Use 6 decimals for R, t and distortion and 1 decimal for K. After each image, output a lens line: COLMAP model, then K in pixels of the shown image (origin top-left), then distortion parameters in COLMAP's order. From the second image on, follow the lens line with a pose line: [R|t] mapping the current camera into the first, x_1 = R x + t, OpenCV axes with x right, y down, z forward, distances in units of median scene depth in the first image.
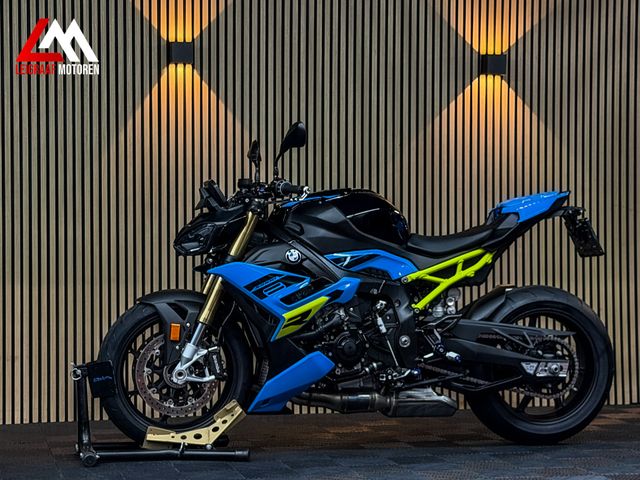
lens RADIAL K [[1432.8, 0, 320.0], [0, 1432.8, 240.0], [0, 0, 1]] dist [0.051374, 0.958234]
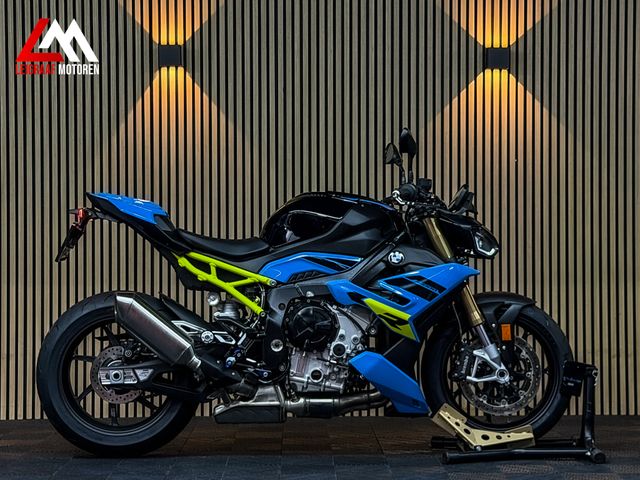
lens RADIAL K [[1423.6, 0, 320.0], [0, 1423.6, 240.0], [0, 0, 1]] dist [0.090937, -0.138544]
pose [[0.976638, -0.001277, -0.214887, 0.267917], [0.002163, 0.999990, 0.003887, -0.005897], [0.214880, -0.004261, 0.976631, 0.054024]]
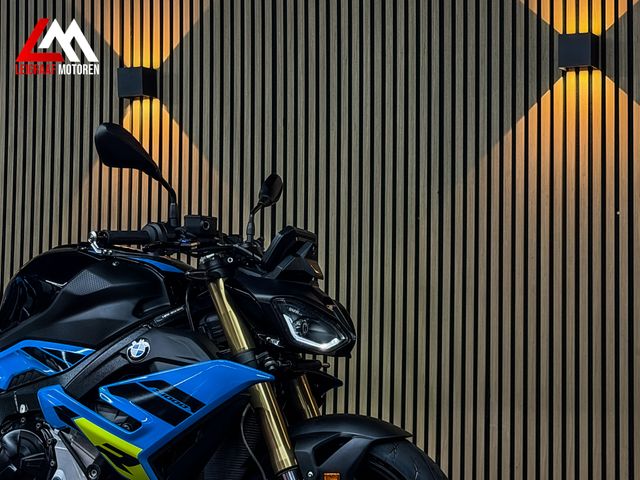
lens RADIAL K [[1434.9, 0, 320.0], [0, 1434.9, 240.0], [0, 0, 1]] dist [0.117307, 0.088777]
pose [[0.791319, -0.041520, -0.609992, 0.514169], [-0.014899, 0.996086, -0.087128, 0.015018], [0.611222, 0.078034, 0.787603, 0.586570]]
